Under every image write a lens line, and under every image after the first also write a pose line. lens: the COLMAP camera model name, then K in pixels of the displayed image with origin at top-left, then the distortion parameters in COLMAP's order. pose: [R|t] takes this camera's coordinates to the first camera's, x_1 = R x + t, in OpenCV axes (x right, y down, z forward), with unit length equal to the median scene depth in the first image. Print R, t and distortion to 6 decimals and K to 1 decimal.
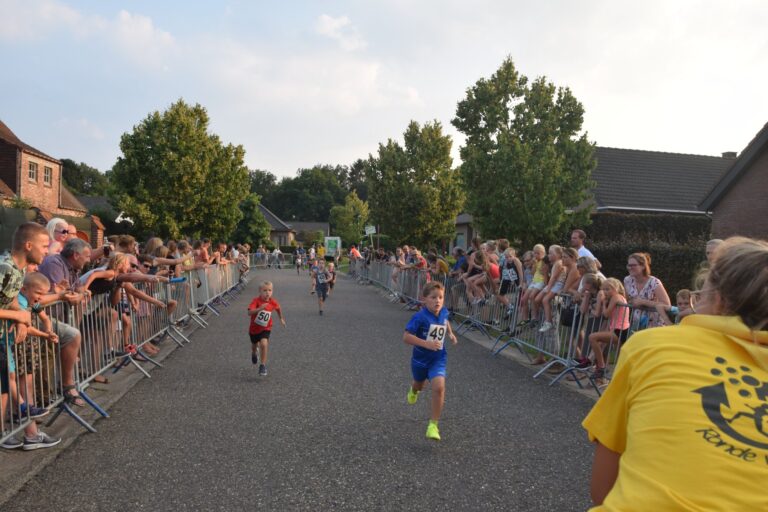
lens RADIAL K [[598.1, 0, 379.9], [0, 598.1, 270.2], [0, 0, 1]] dist [-0.159499, 0.117623]
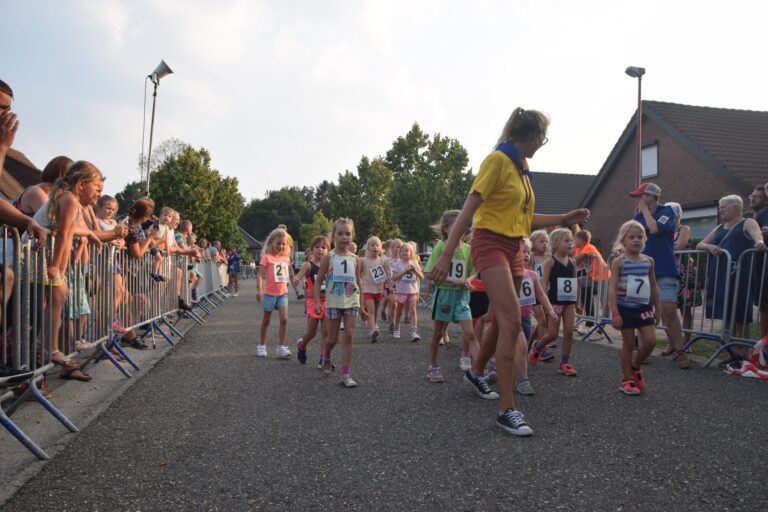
lens RADIAL K [[594.4, 0, 384.3], [0, 594.4, 256.8], [0, 0, 1]] dist [-0.044013, -0.002369]
pose [[0.997762, -0.025120, 0.061961, 0.022225], [0.028407, 0.998203, -0.052758, 0.071841], [-0.060524, 0.054400, 0.996683, -0.521164]]
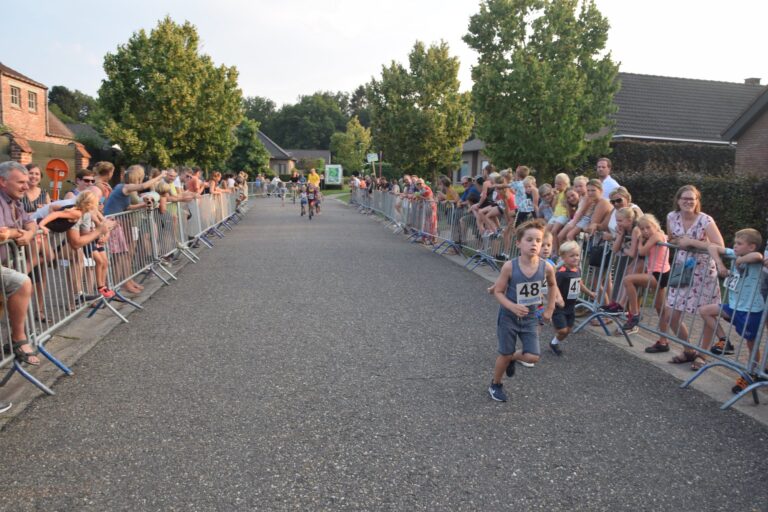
lens RADIAL K [[598.1, 0, 378.3], [0, 598.1, 267.6], [0, 0, 1]] dist [-0.159499, 0.117623]
pose [[0.999981, 0.003984, -0.004668, -0.003086], [-0.003425, 0.993451, 0.114210, -0.001811], [0.005093, -0.114192, 0.993446, 0.065571]]
